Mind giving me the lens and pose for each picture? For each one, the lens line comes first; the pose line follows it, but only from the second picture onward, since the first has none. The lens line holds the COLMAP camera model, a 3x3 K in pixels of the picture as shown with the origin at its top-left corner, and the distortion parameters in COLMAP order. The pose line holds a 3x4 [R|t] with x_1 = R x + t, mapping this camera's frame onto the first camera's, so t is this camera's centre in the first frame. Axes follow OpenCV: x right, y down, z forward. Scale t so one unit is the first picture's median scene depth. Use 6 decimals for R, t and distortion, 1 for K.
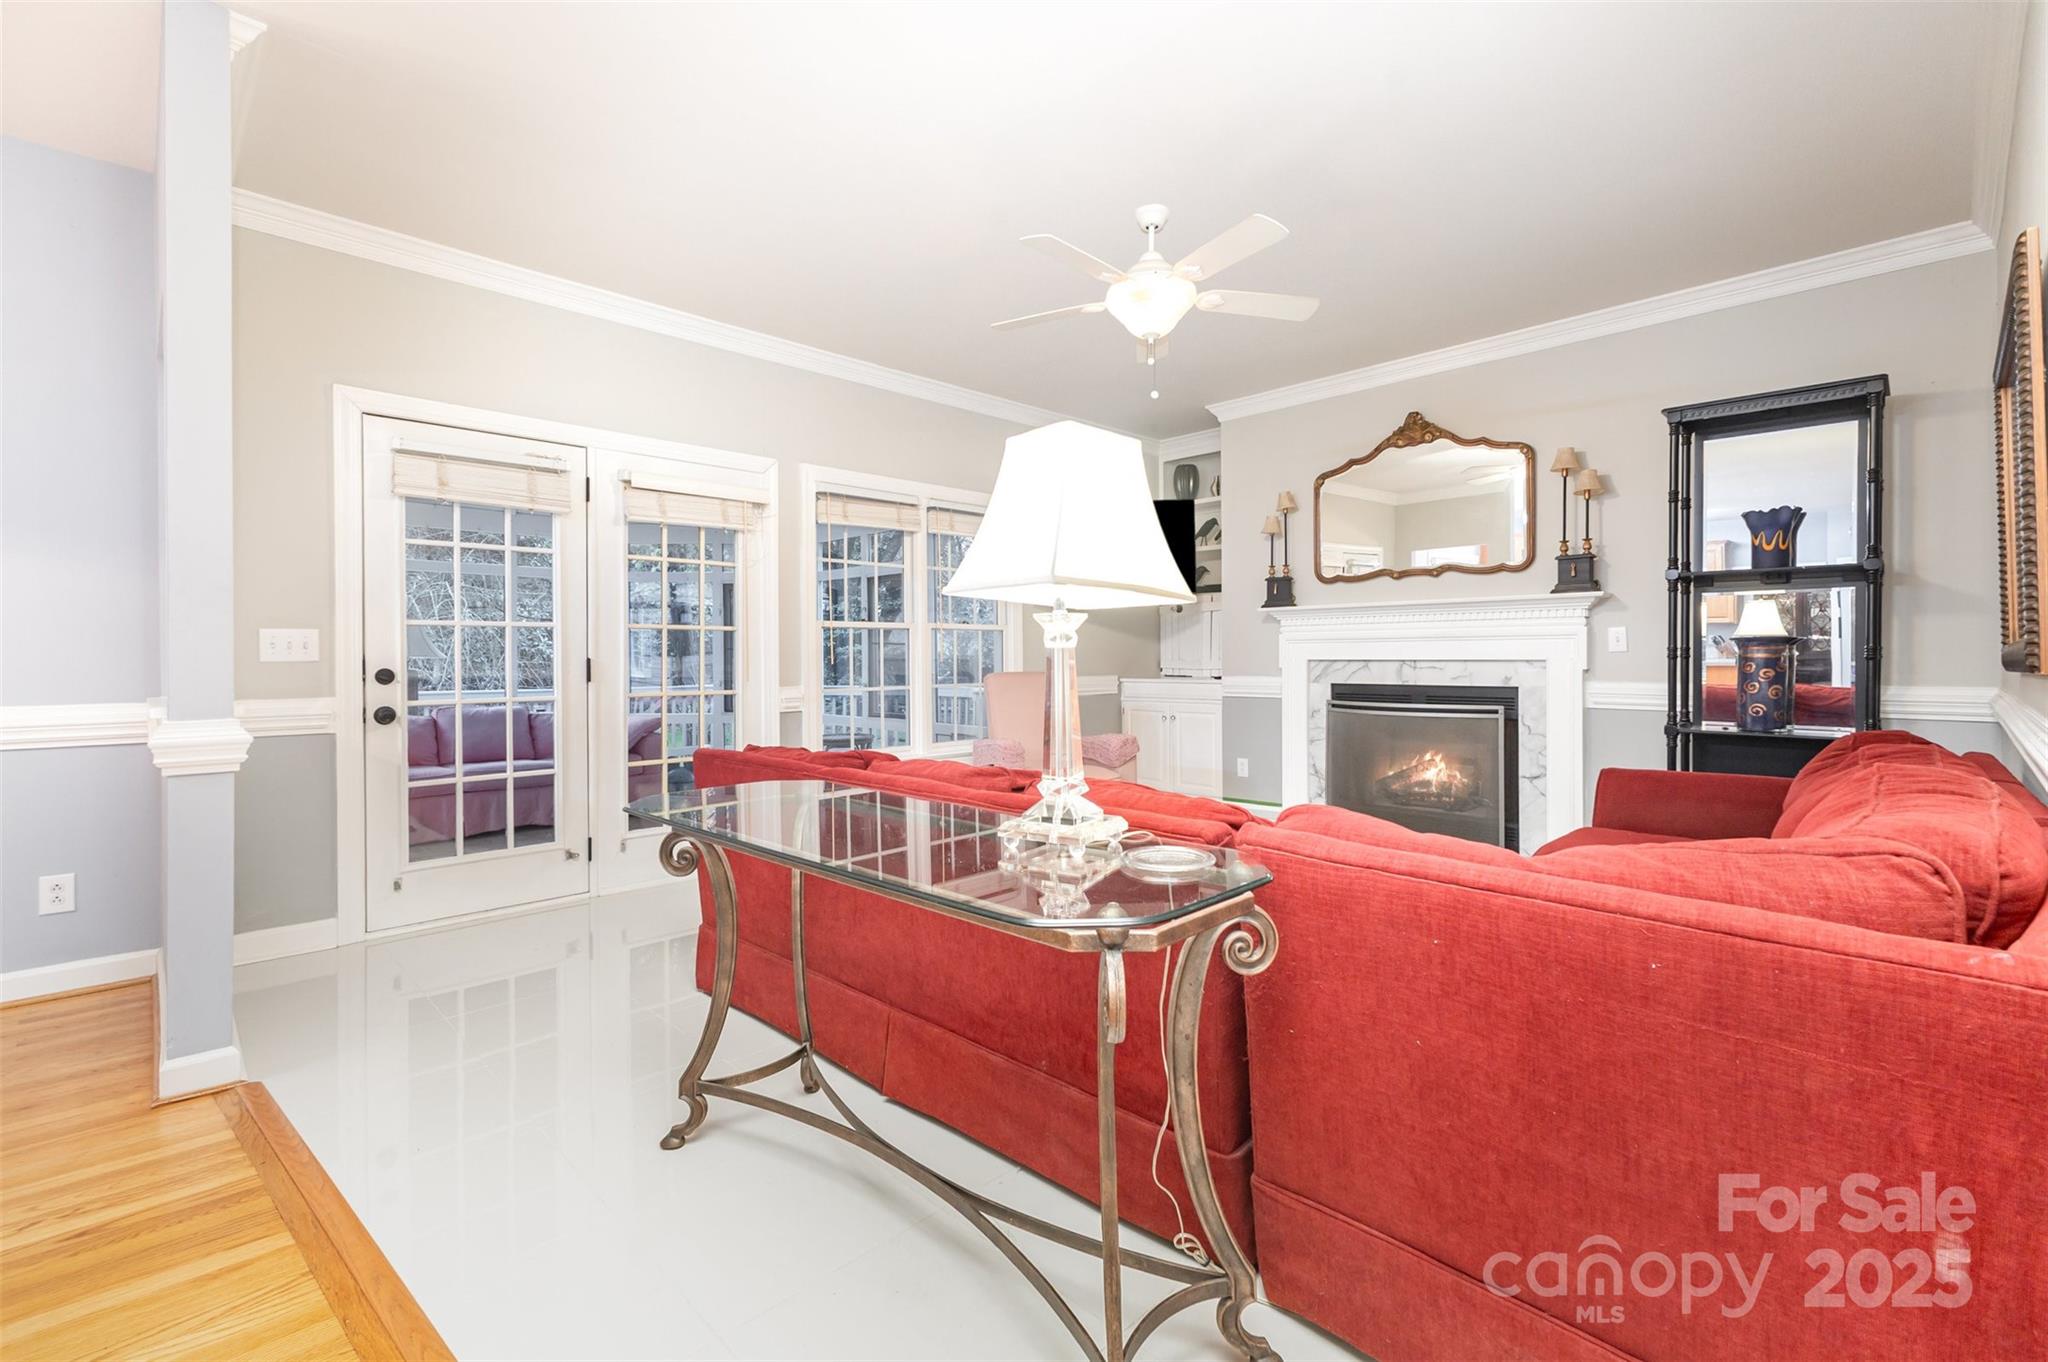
lens RADIAL K [[826.3, 0, 1024.0], [0, 826.3, 681.0], [0, 0, 1]] dist [-0.024926, -0.000072]
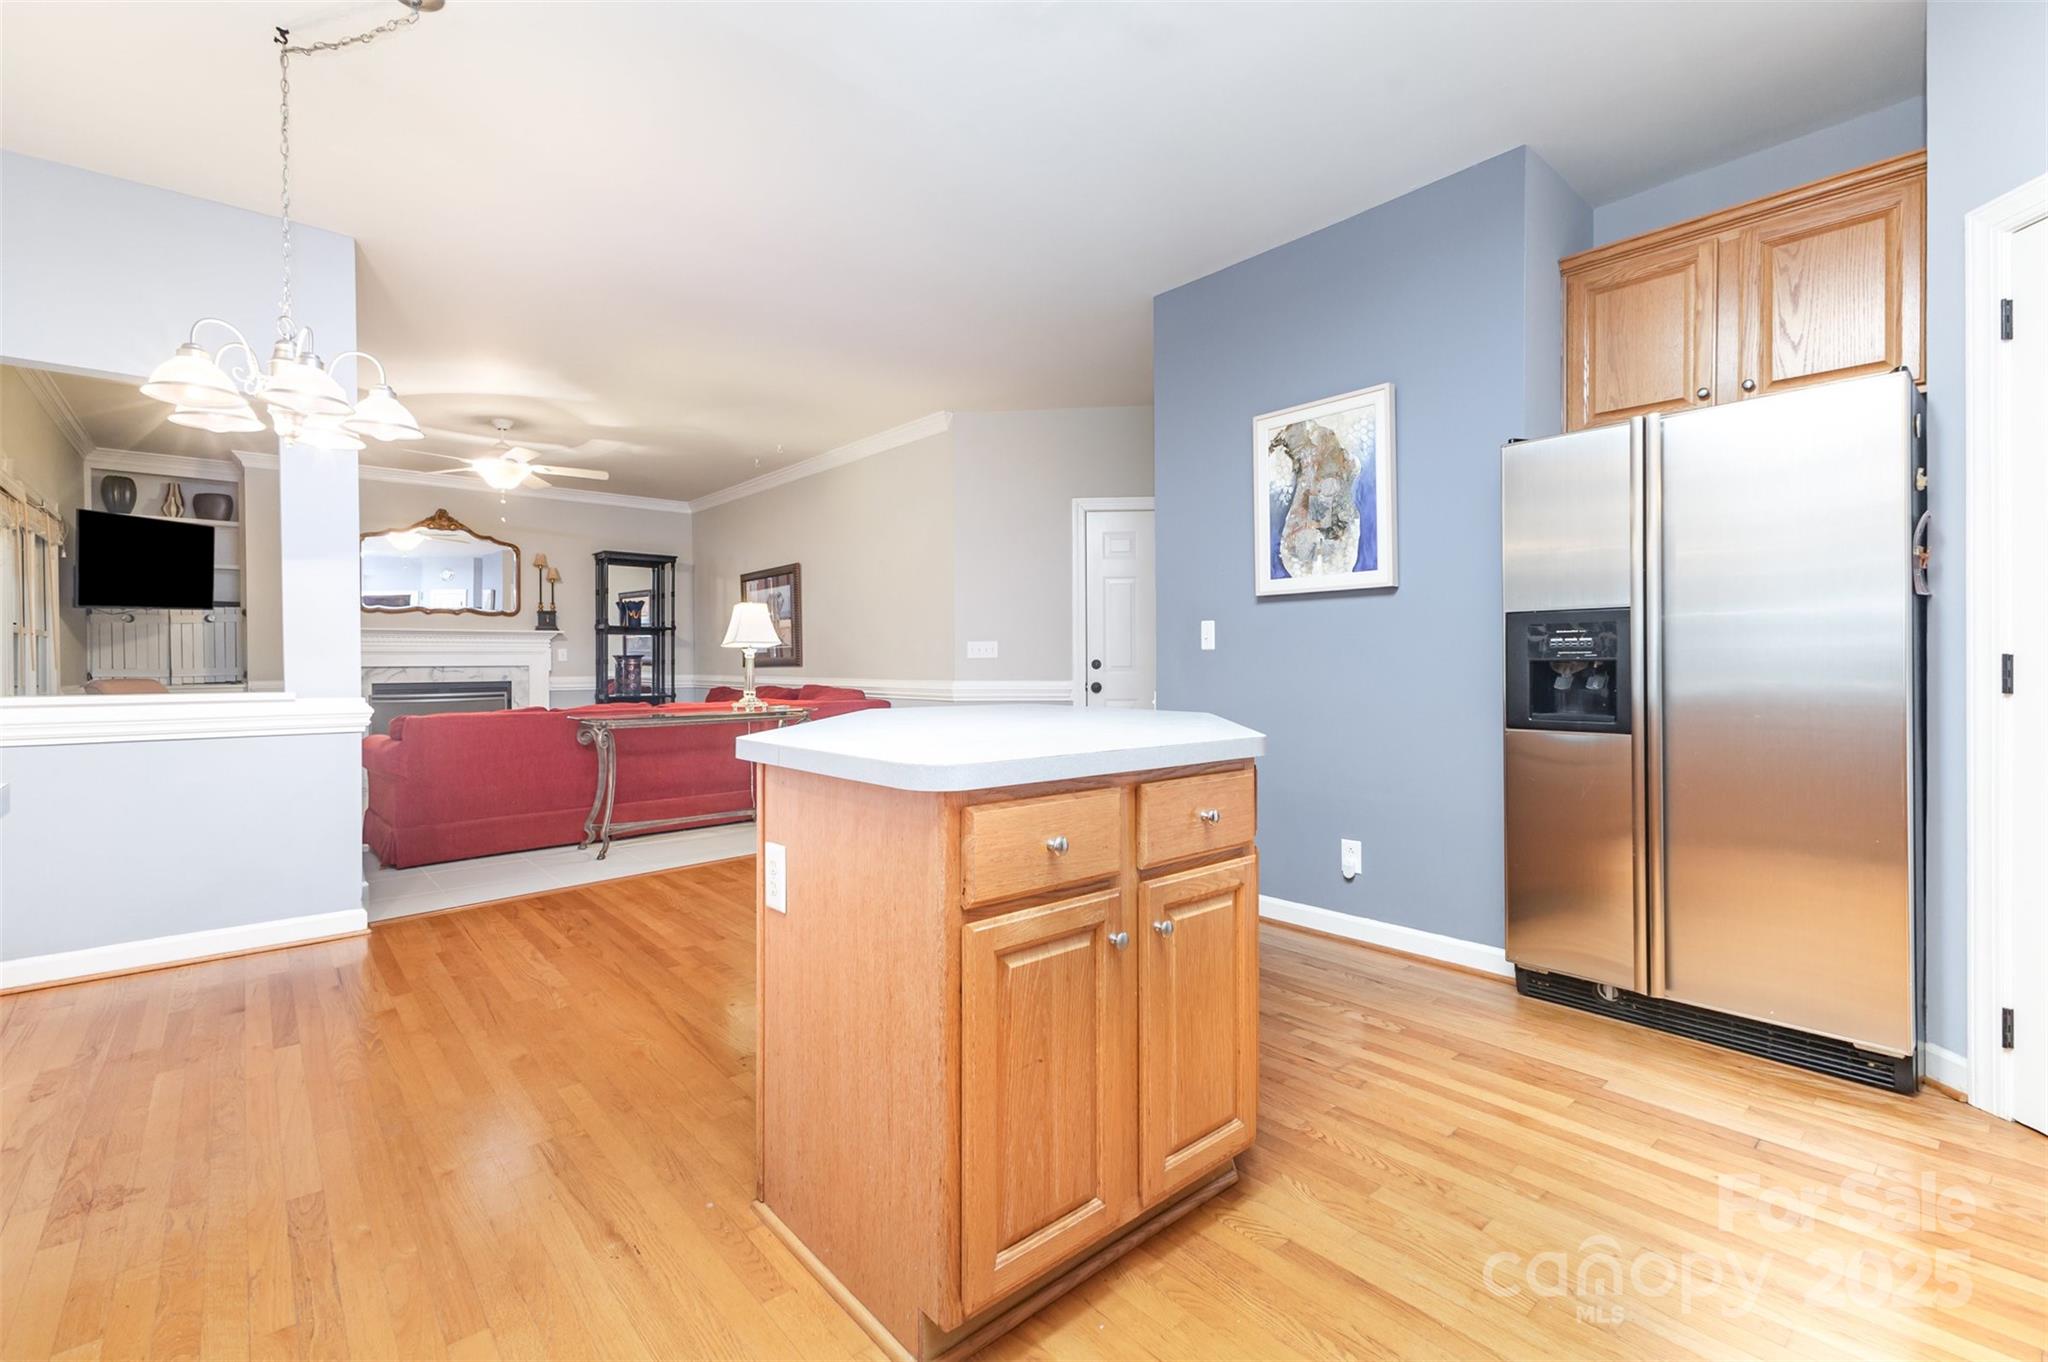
lens RADIAL K [[889.0, 0, 1017.8], [0, 889.0, 675.6], [0, 0, 1]] dist [0.009478, -0.000165]
pose [[0.007651, -0.008408, 0.999935, -1.425750], [0.034442, 0.999374, 0.008140, 0.017866], [-0.999377, 0.034377, 0.007936, -0.119237]]
